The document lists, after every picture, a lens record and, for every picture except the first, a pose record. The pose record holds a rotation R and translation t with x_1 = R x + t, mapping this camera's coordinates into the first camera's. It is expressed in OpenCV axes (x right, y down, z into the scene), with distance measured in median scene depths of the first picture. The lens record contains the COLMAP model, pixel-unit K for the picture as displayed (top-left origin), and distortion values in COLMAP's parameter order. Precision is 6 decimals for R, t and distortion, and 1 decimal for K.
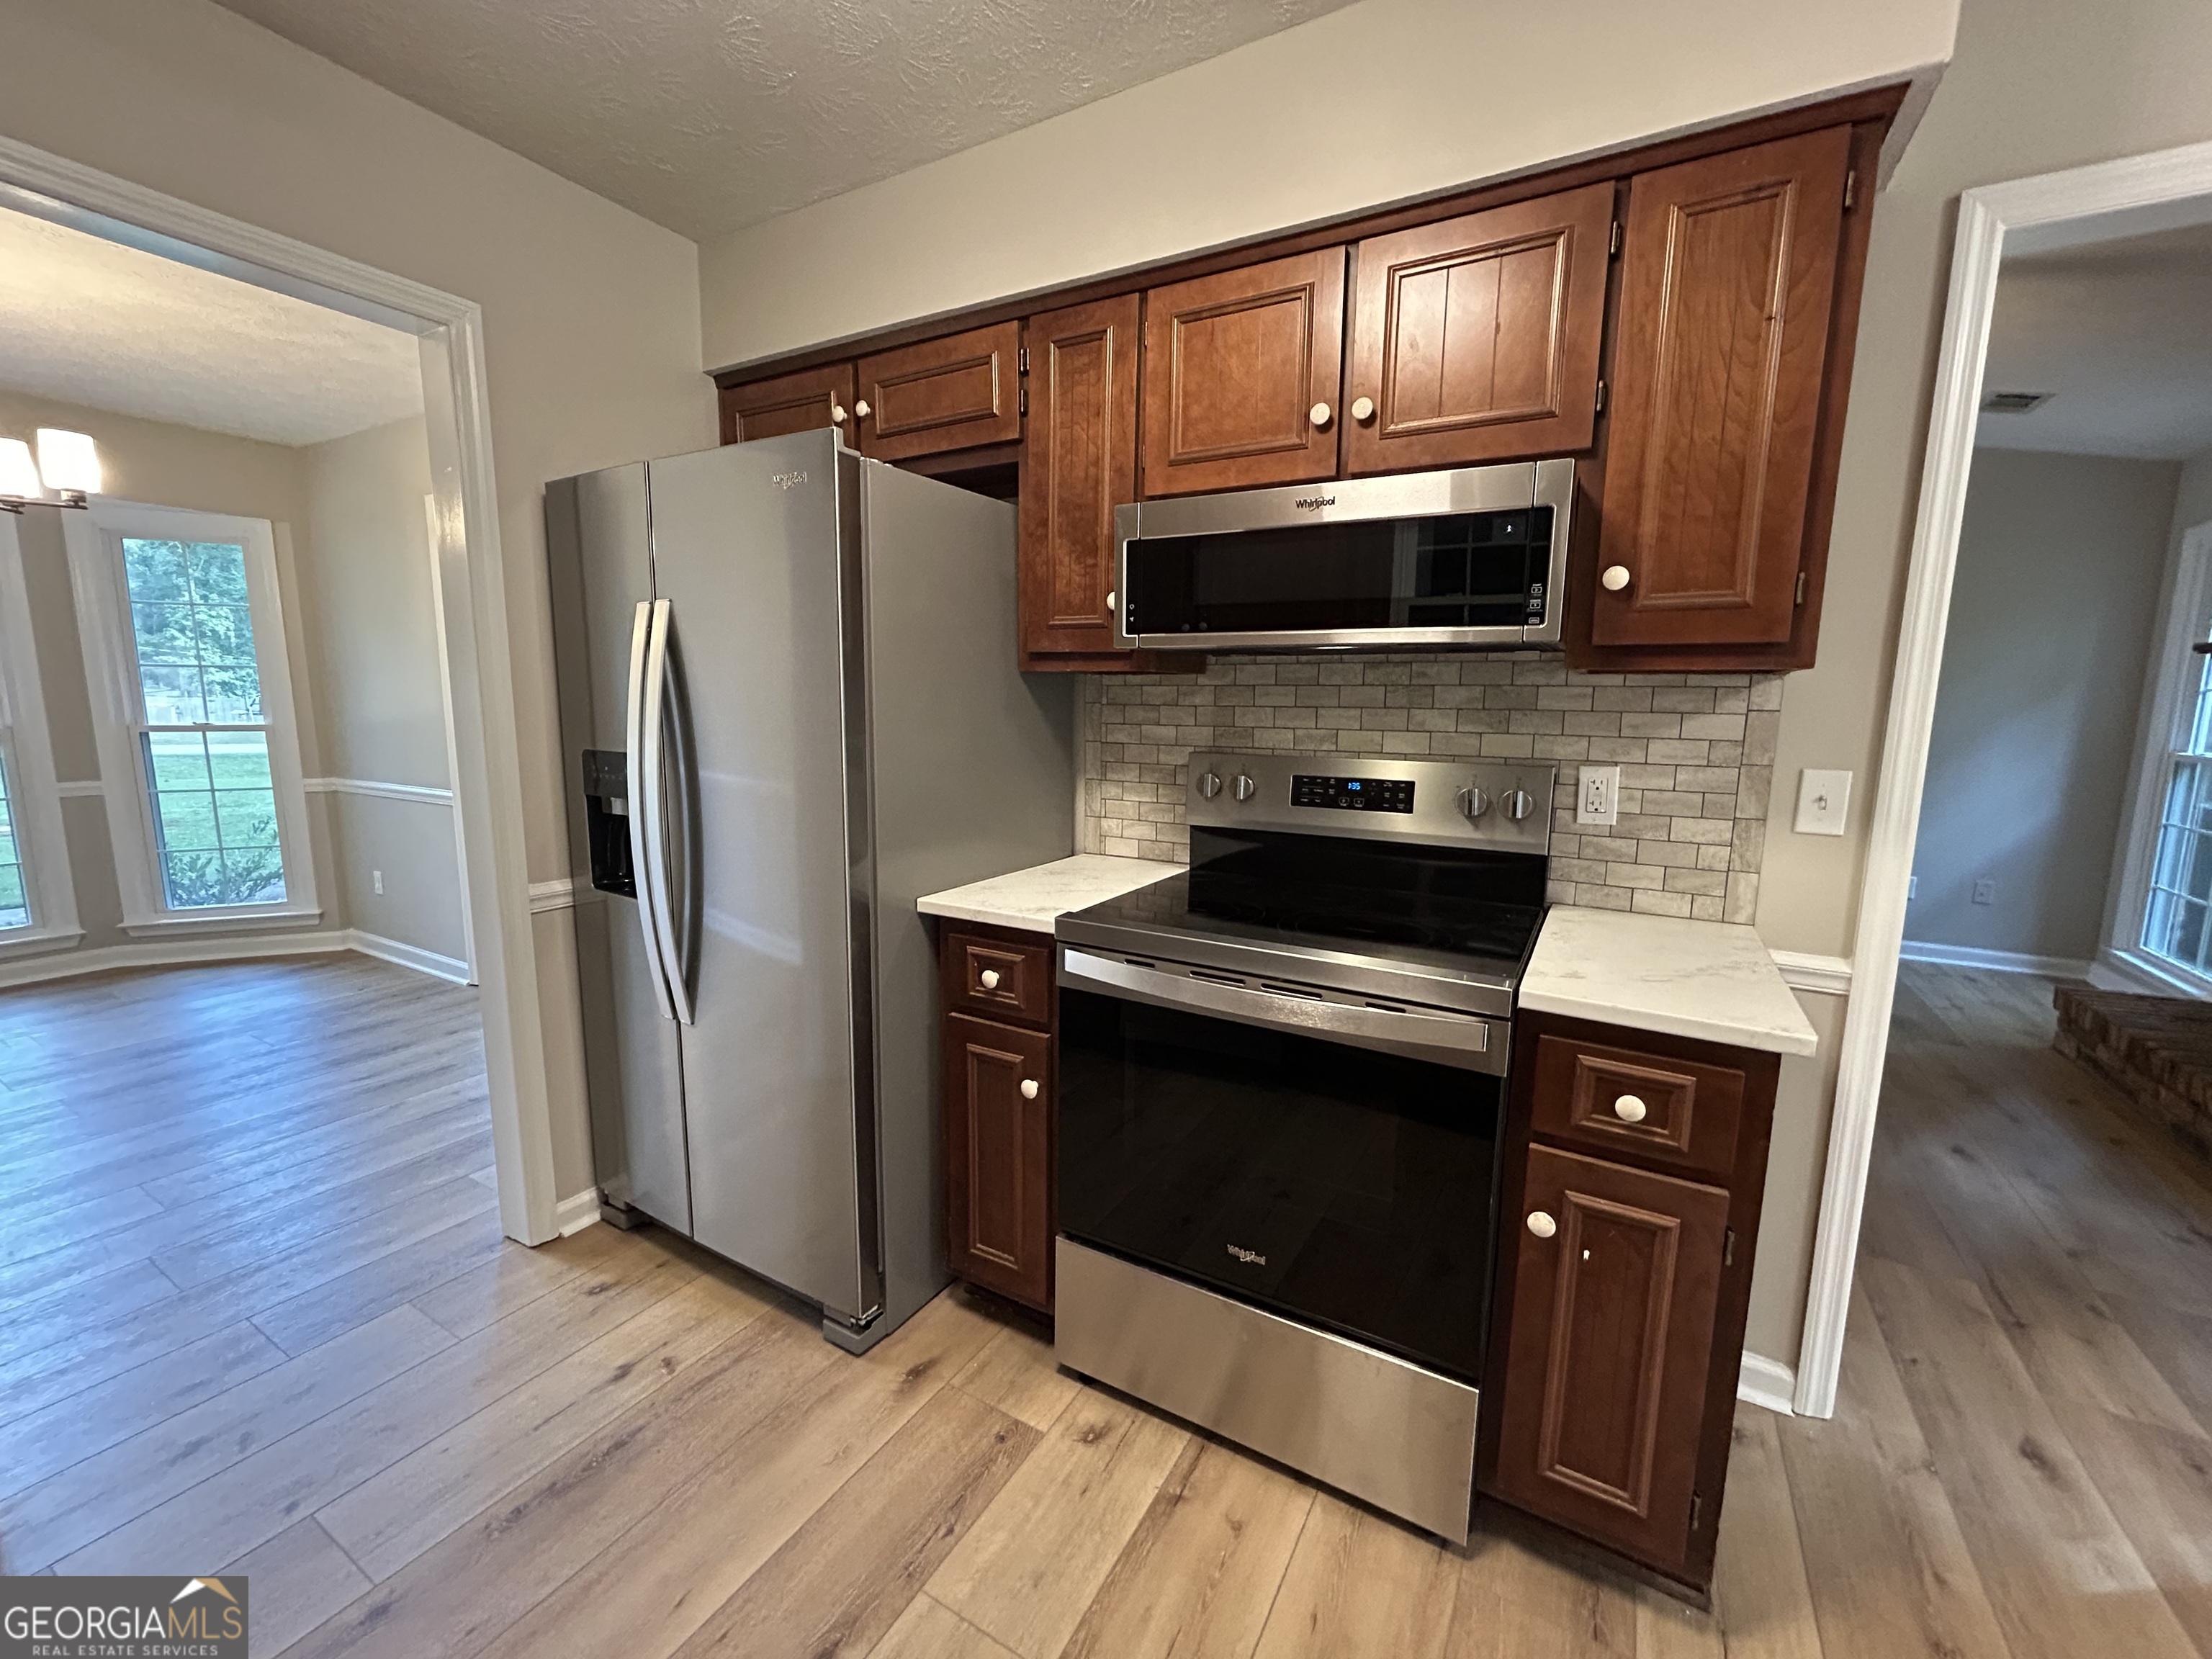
lens RADIAL K [[884.2, 0, 1122.9], [0, 884.2, 830.1], [0, 0, 1]] dist [-0.000803, -0.003039]
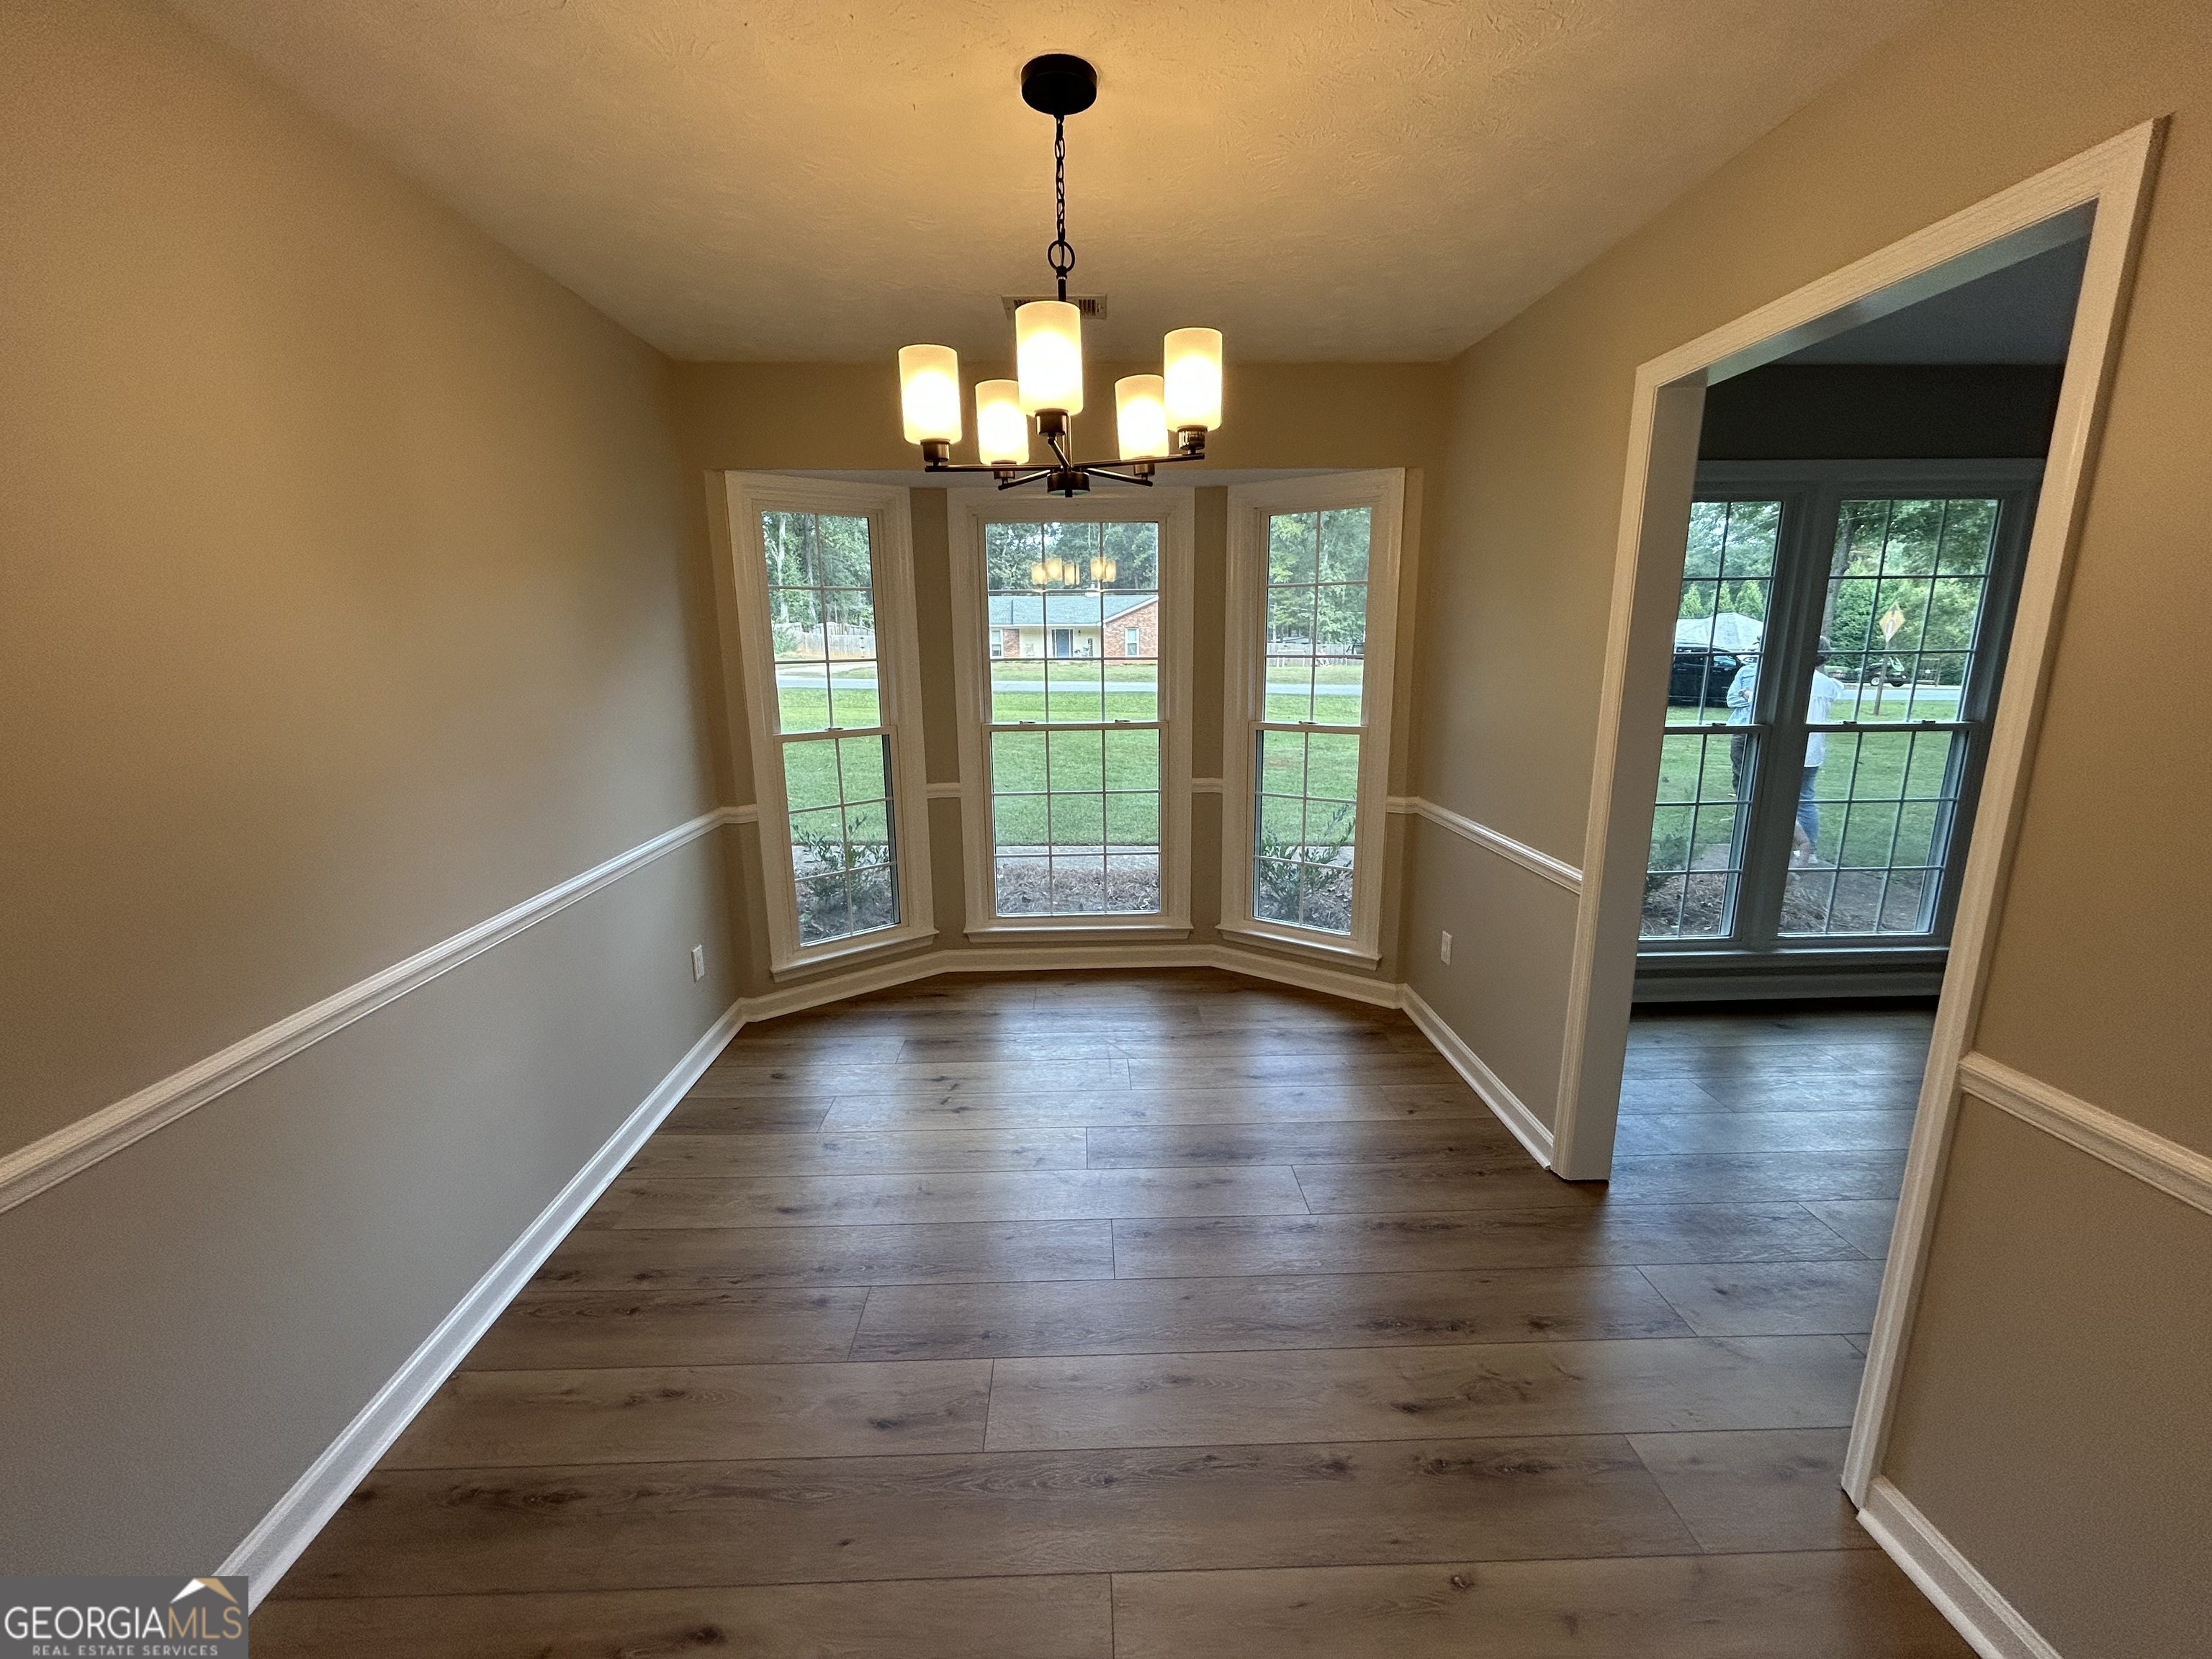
lens RADIAL K [[895.3, 0, 1101.6], [0, 895.3, 829.1], [0, 0, 1]] dist [0.000146, -0.000126]
pose [[0.508294, 0.163245, -0.845570, -0.368194], [-0.108441, 0.986187, 0.125206, -0.102531], [0.854329, 0.028053, 0.518975, 0.355563]]
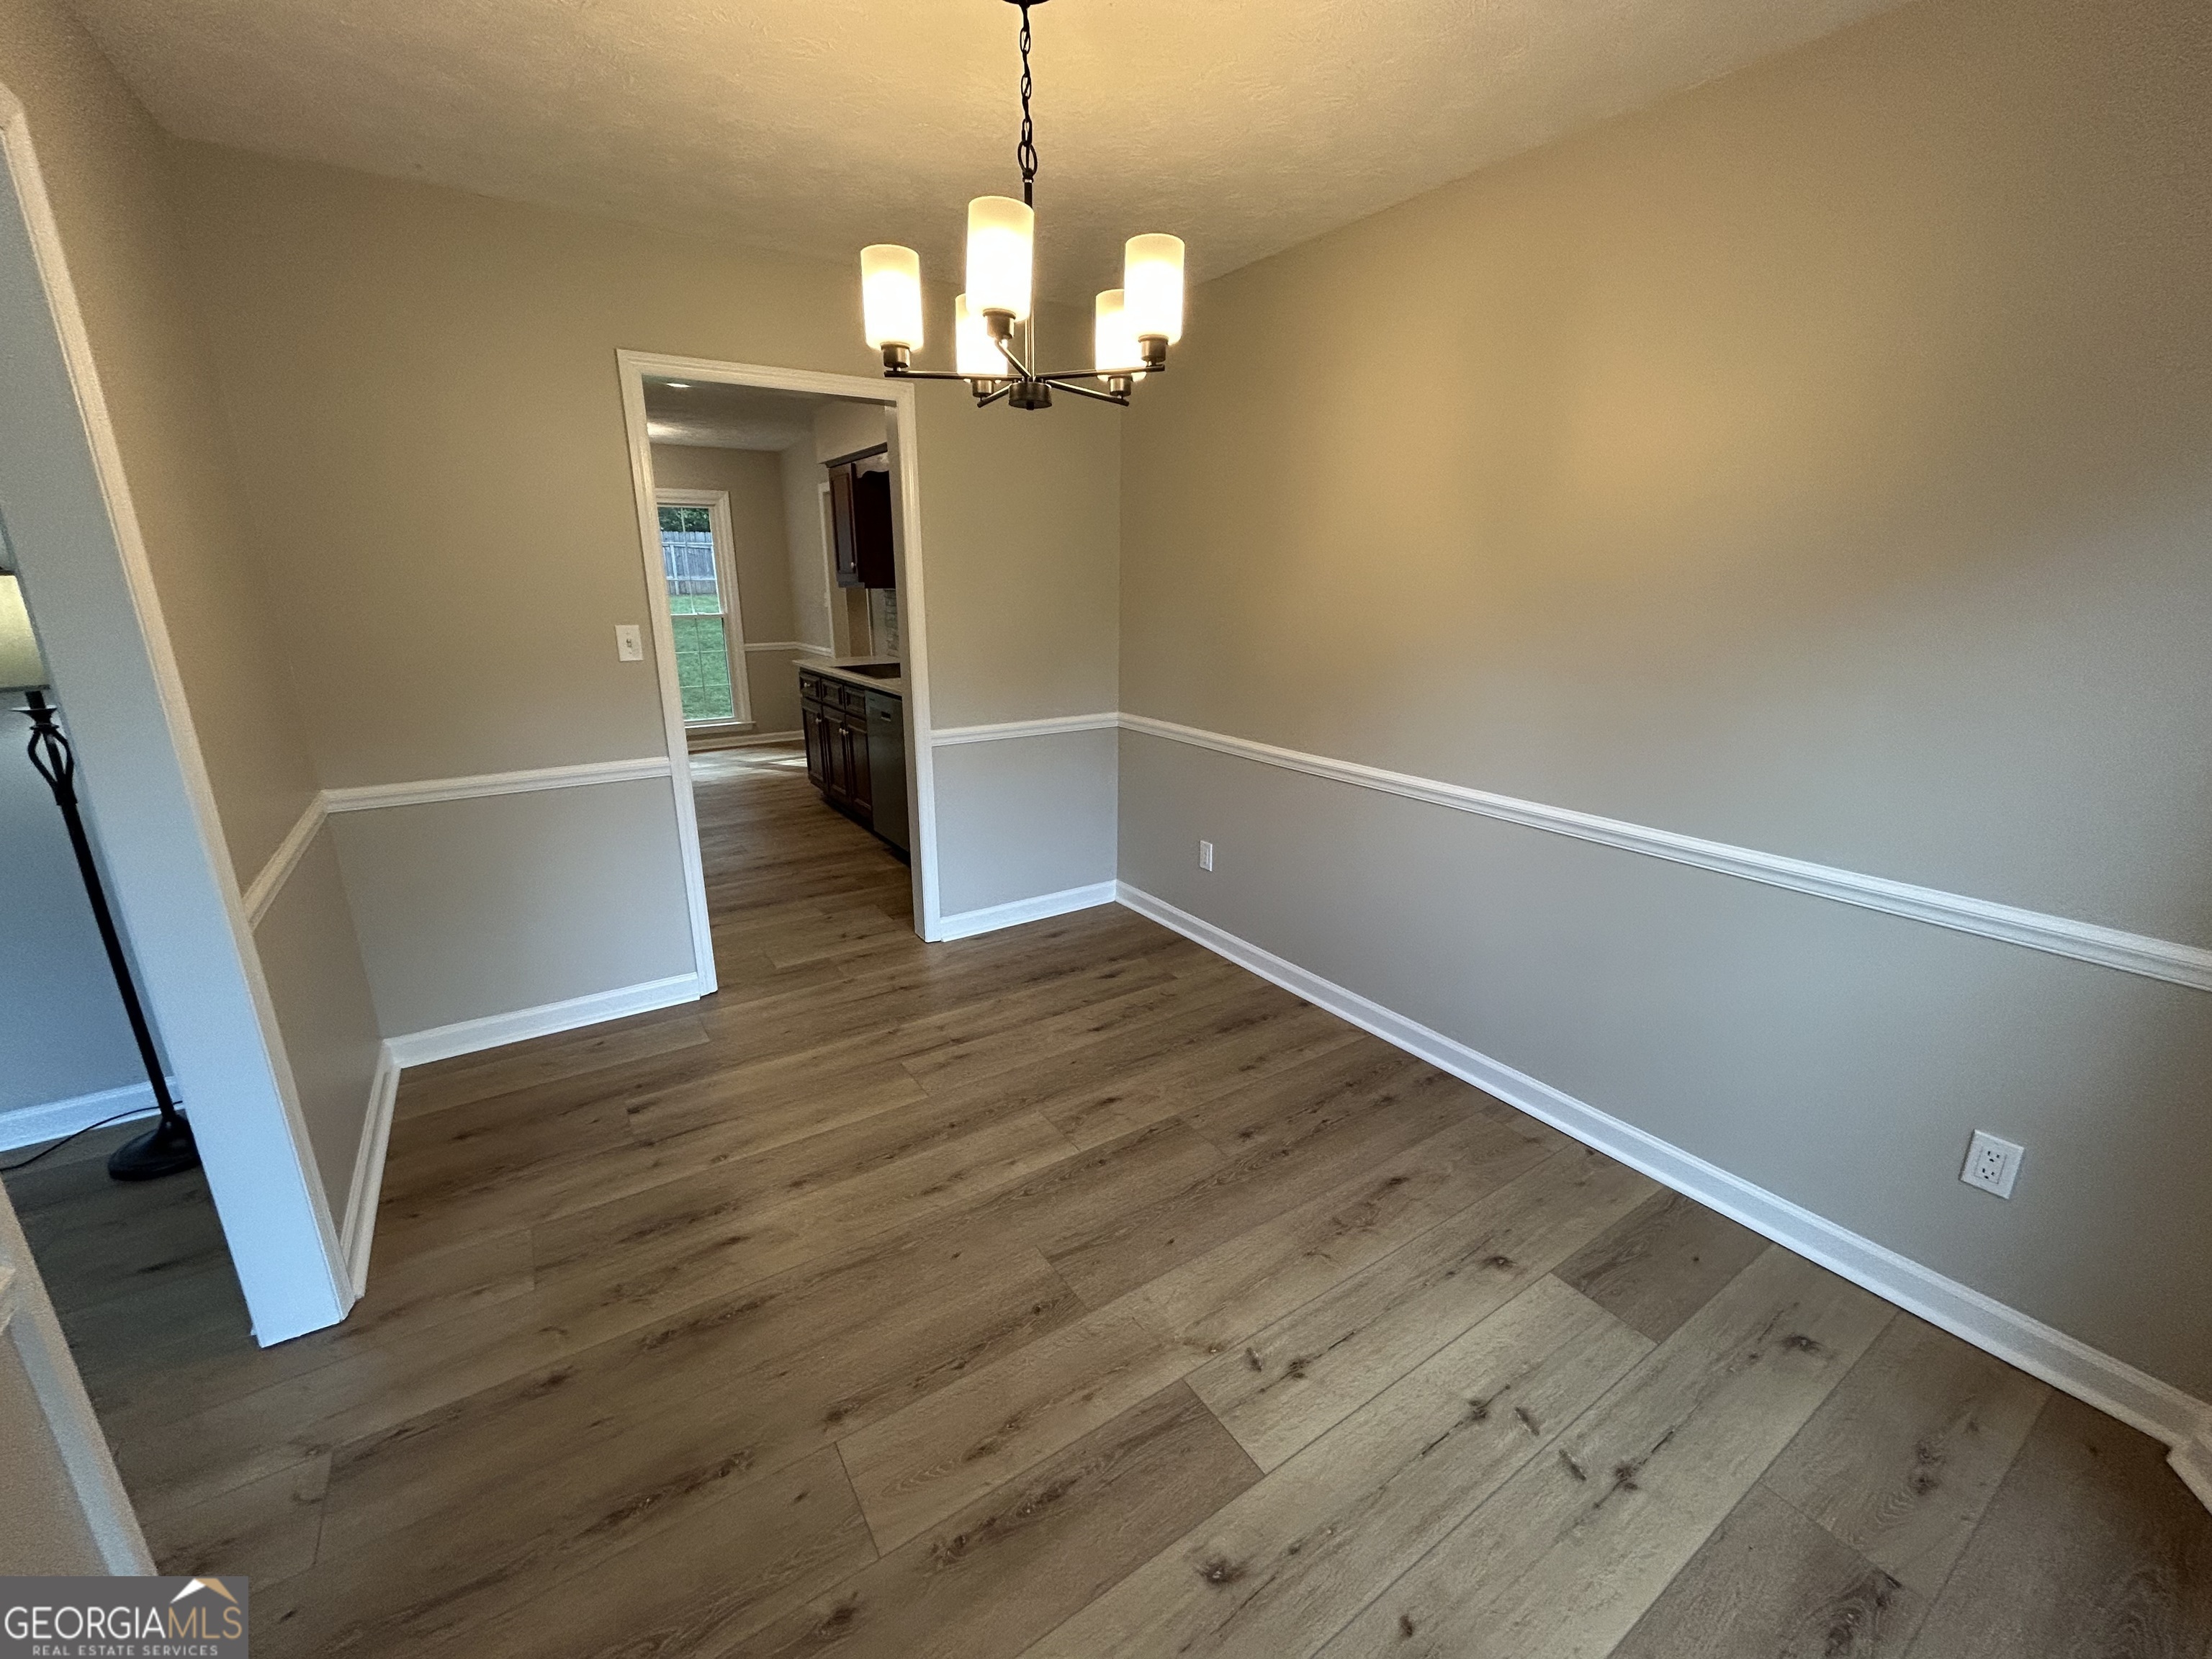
lens RADIAL K [[895.3, 0, 1101.6], [0, 895.3, 829.1], [0, 0, 1]] dist [0.000146, -0.000126]
pose [[-0.886395, -0.140834, 0.440988, -0.938258], [0.053578, 0.914990, 0.399903, -0.180162], [-0.459819, 0.378099, -0.803497, 0.894308]]
